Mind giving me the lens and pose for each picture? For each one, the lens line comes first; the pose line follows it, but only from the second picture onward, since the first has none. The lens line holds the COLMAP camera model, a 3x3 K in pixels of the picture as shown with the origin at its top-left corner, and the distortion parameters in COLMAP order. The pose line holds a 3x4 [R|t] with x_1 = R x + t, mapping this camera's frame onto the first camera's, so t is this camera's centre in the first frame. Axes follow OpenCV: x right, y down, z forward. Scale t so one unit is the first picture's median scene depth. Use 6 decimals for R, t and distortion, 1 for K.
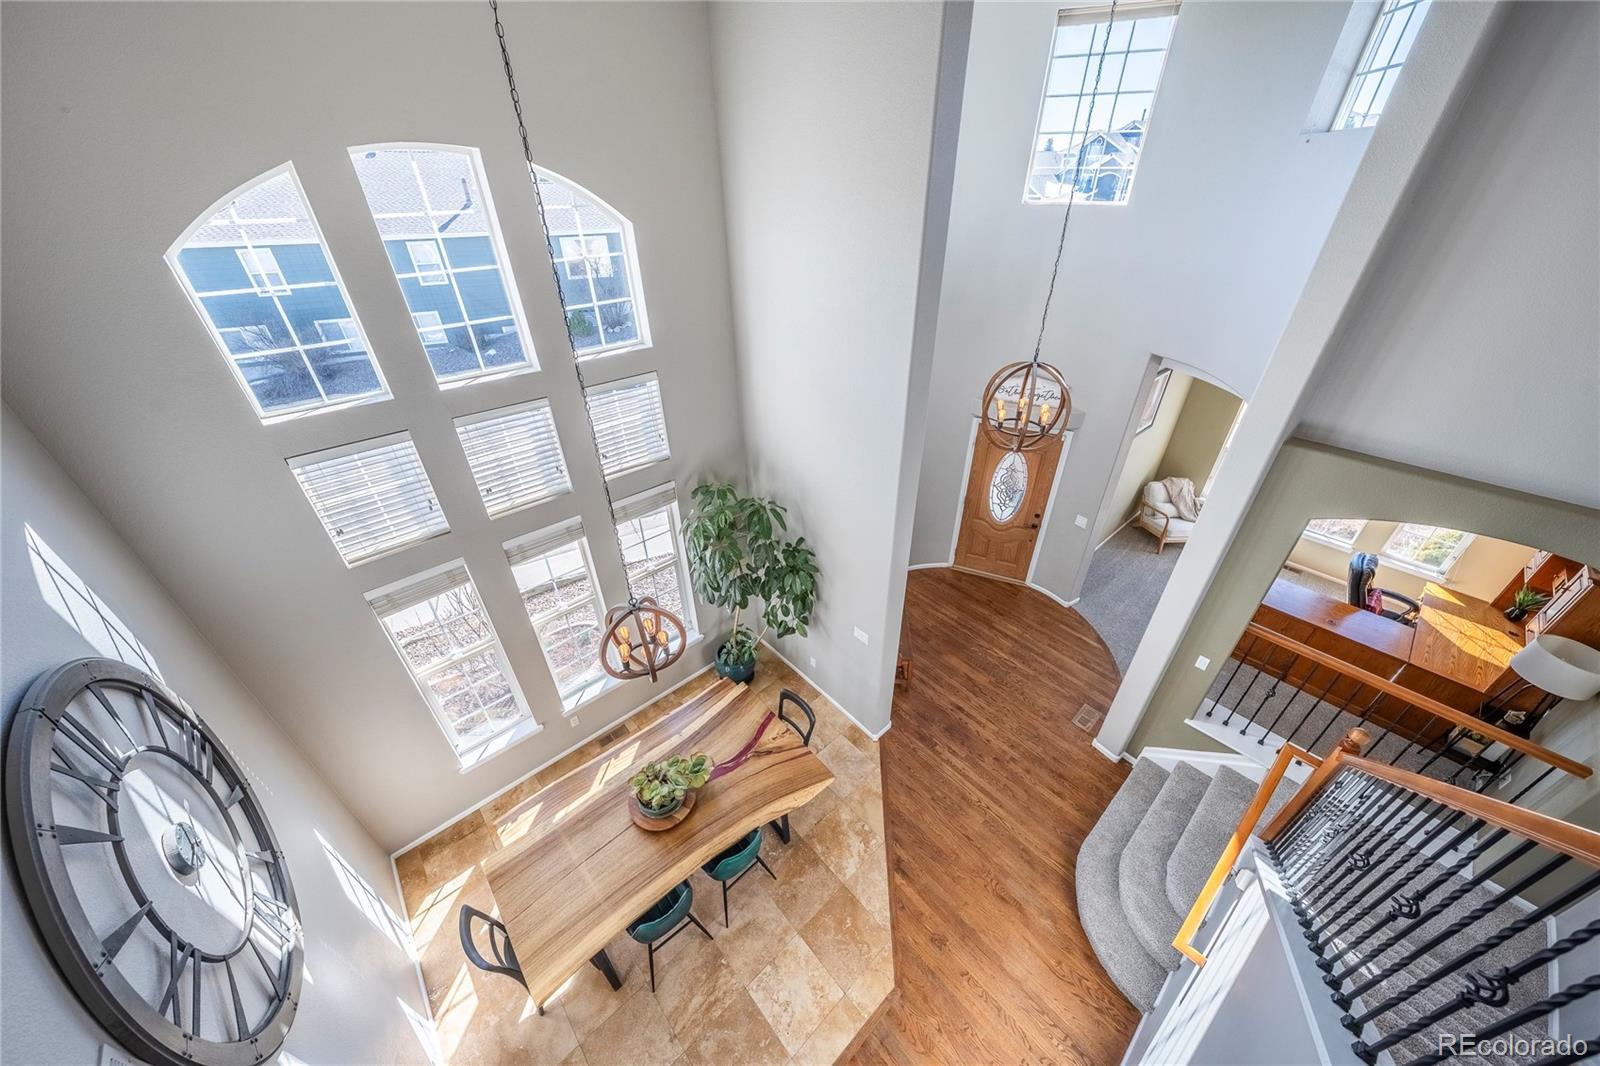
lens RADIAL K [[550.1, 0, 801.4], [0, 550.1, 543.3], [0, 0, 1]] dist [-0.003894, 0.000165]
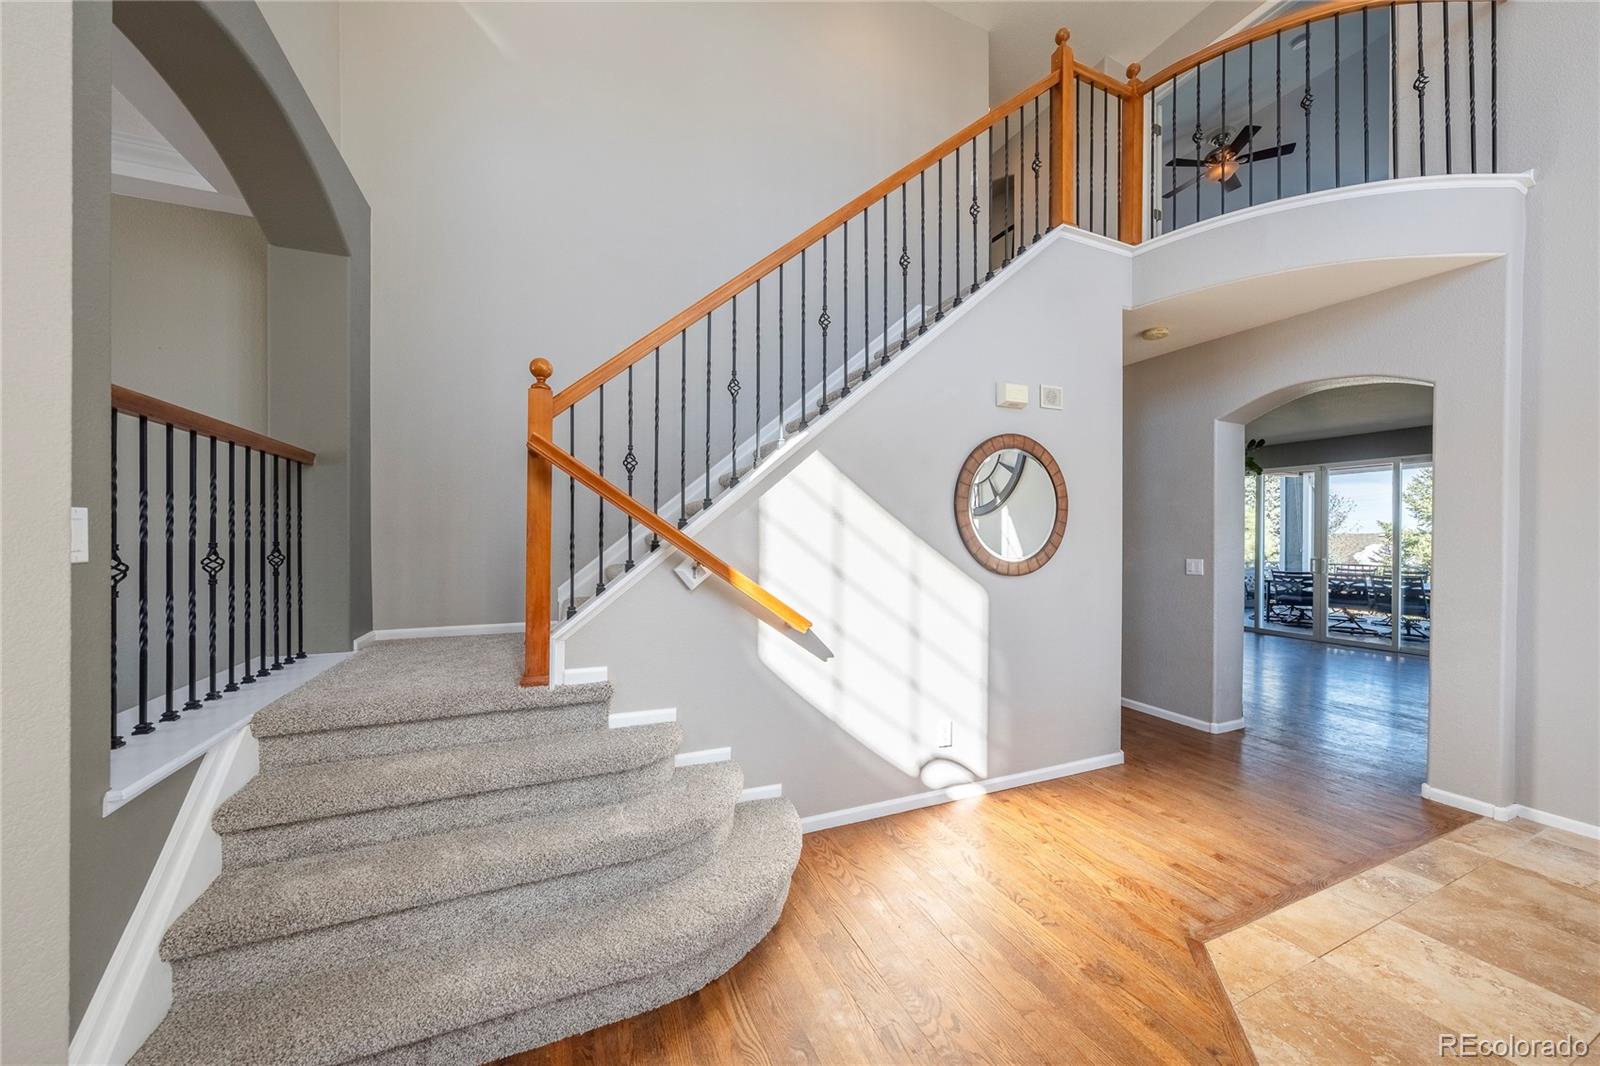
lens RADIAL K [[550.1, 0, 802.8], [0, 550.1, 538.7], [0, 0, 1]] dist [-0.003894, 0.000165]
pose [[-0.945569, 0.011298, 0.325225, 0.271739], [0.188664, 0.833334, 0.519577, 0.118524], [-0.265151, 0.552654, -0.790106, 0.993425]]
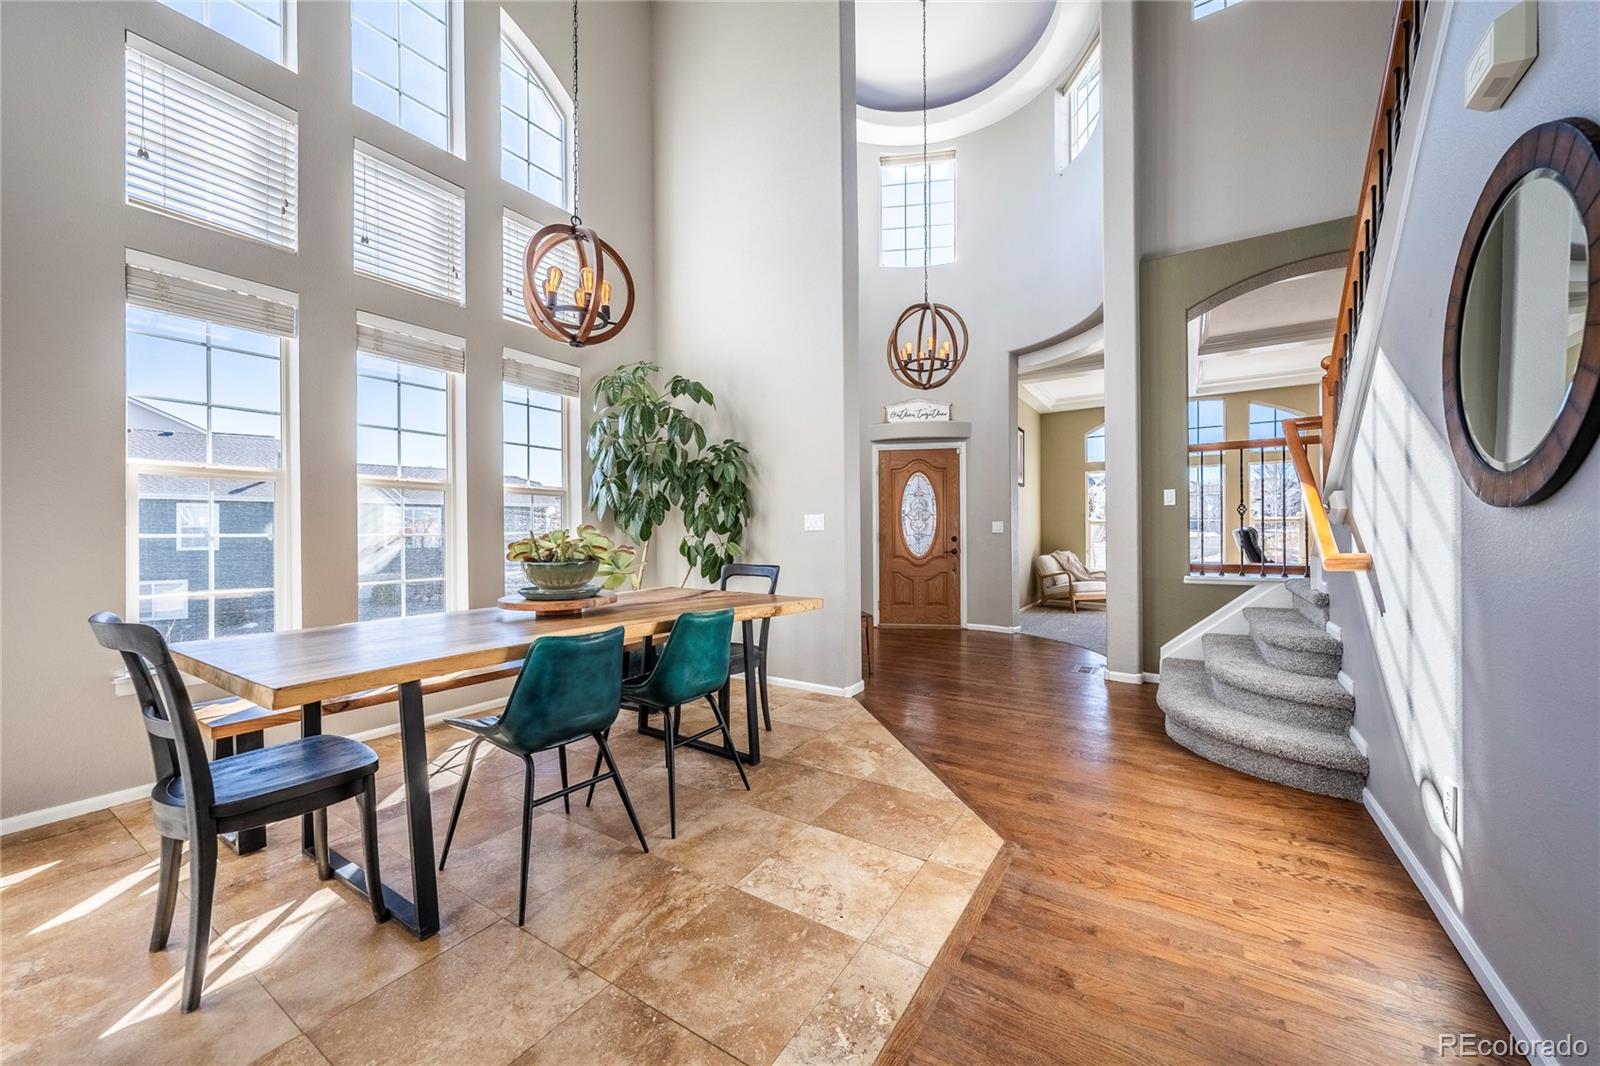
lens RADIAL K [[601.1, 0, 809.2], [0, 601.1, 528.5], [0, 0, 1]] dist [-0.003400, 0.000168]
pose [[0.961772, 0.005494, 0.273797, -0.139107], [0.150380, 0.824975, -0.544795, 0.649154], [-0.228869, 0.565142, 0.792611, 0.304051]]
